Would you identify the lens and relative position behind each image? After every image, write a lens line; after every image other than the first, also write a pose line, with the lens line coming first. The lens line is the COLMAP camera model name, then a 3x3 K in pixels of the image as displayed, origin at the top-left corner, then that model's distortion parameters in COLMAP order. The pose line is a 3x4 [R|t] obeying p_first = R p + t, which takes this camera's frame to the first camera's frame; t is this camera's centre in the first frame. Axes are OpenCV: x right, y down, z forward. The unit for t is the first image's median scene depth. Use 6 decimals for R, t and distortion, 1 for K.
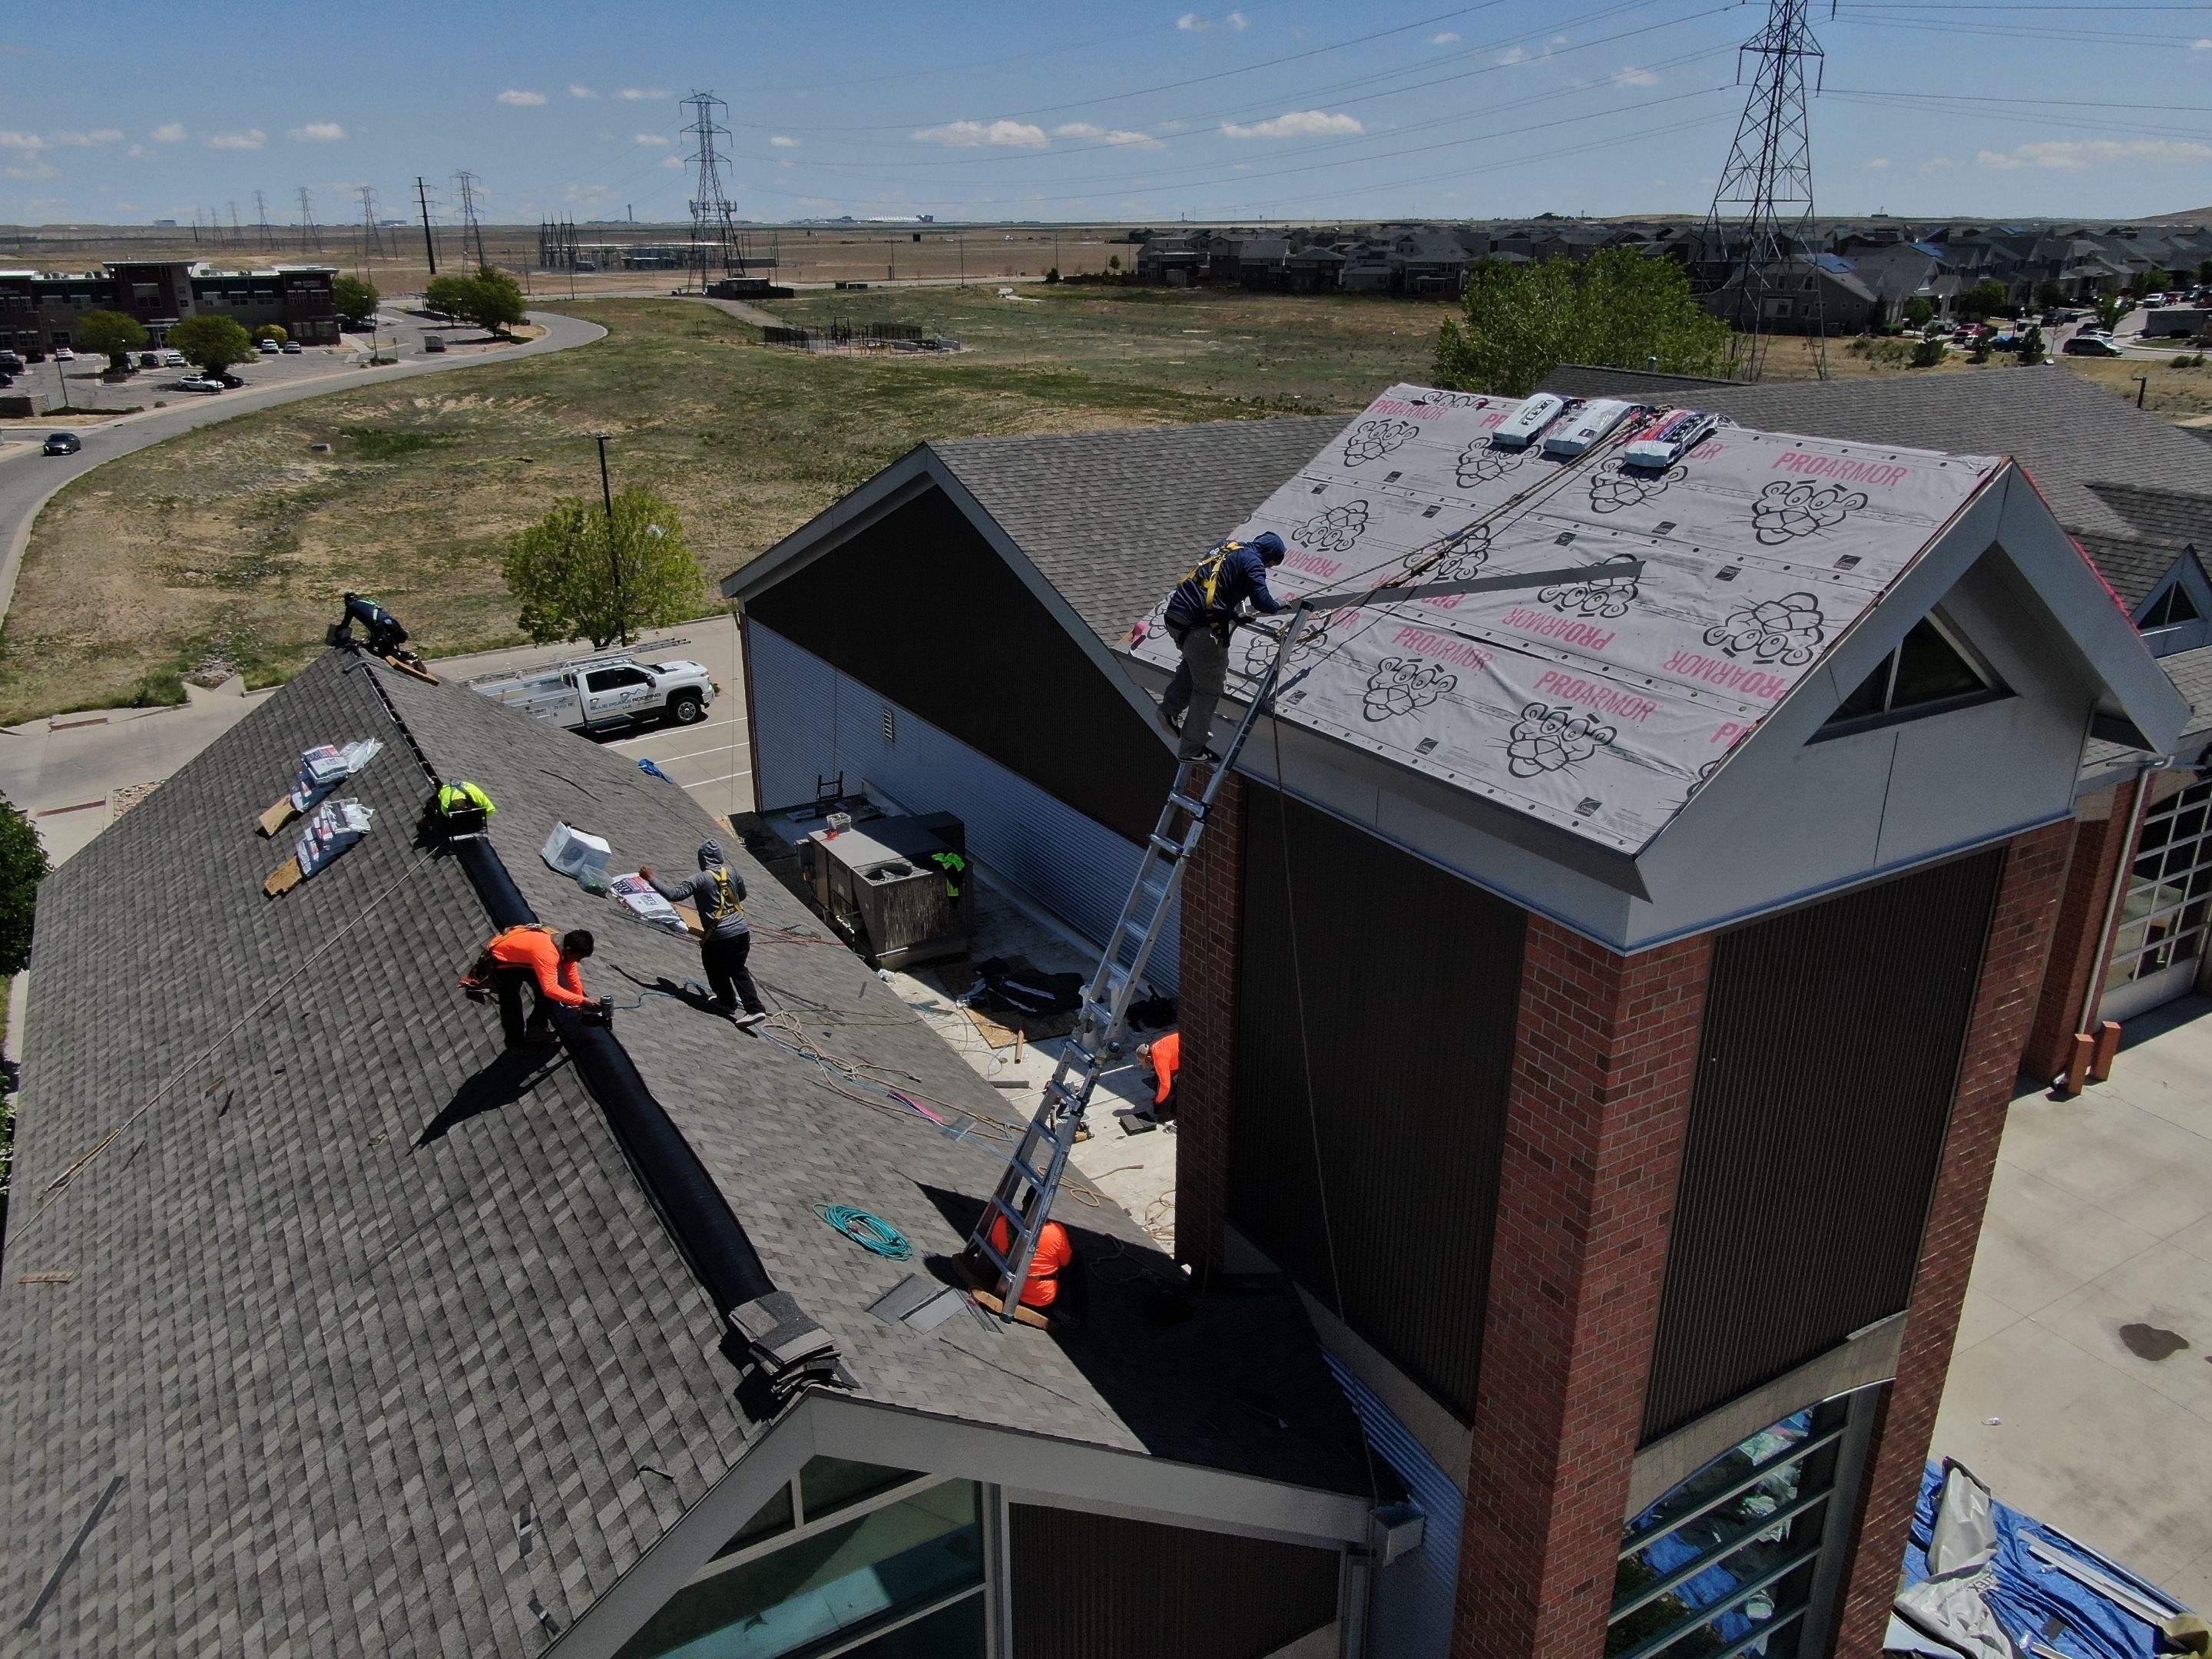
lens RADIAL K [[1595.3, 0, 1106.0], [0, 1595.3, 829.5], [0, 0, 1]] dist [-0.020066, 0.009931]
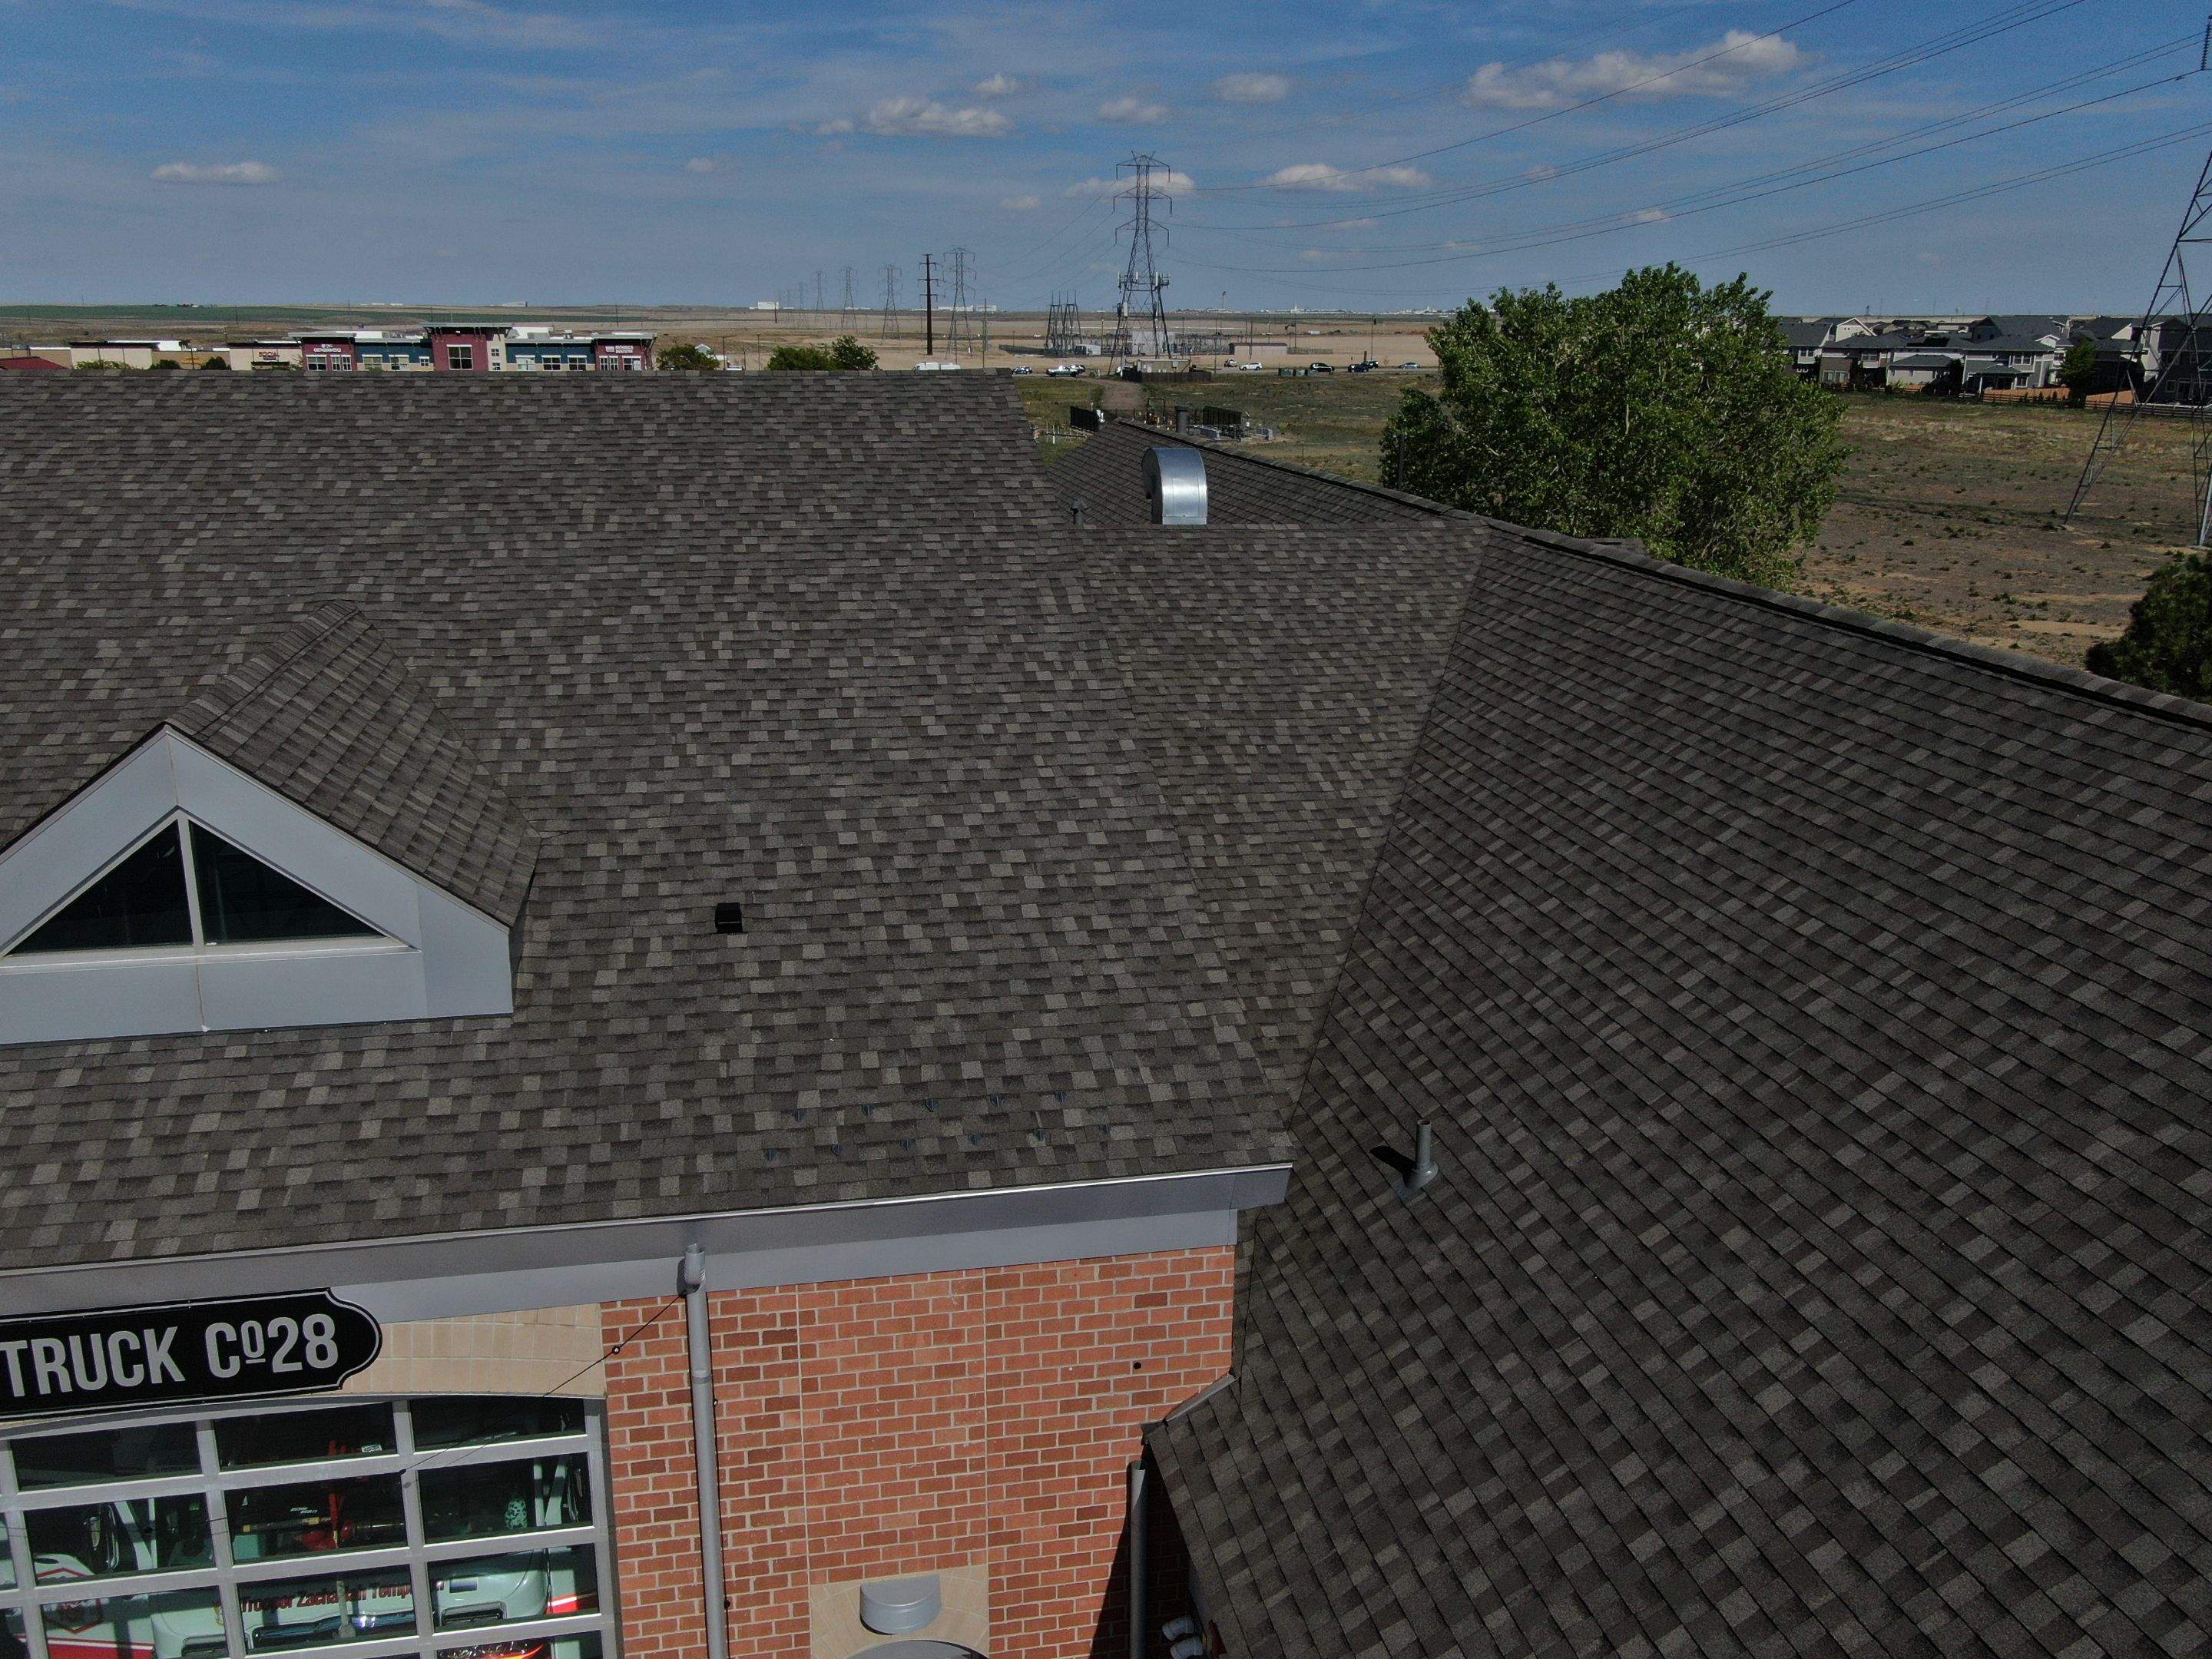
lens RADIAL K [[1849.6, 0, 1108.5], [0, 1849.6, 829.6], [0, 0, 1]] dist [-0.005462, 0.009711]
pose [[0.942623, 0.097288, -0.319368, 0.197253], [-0.126428, 0.989376, -0.071765, -0.031479], [0.308994, 0.108025, 0.944909, 0.126574]]
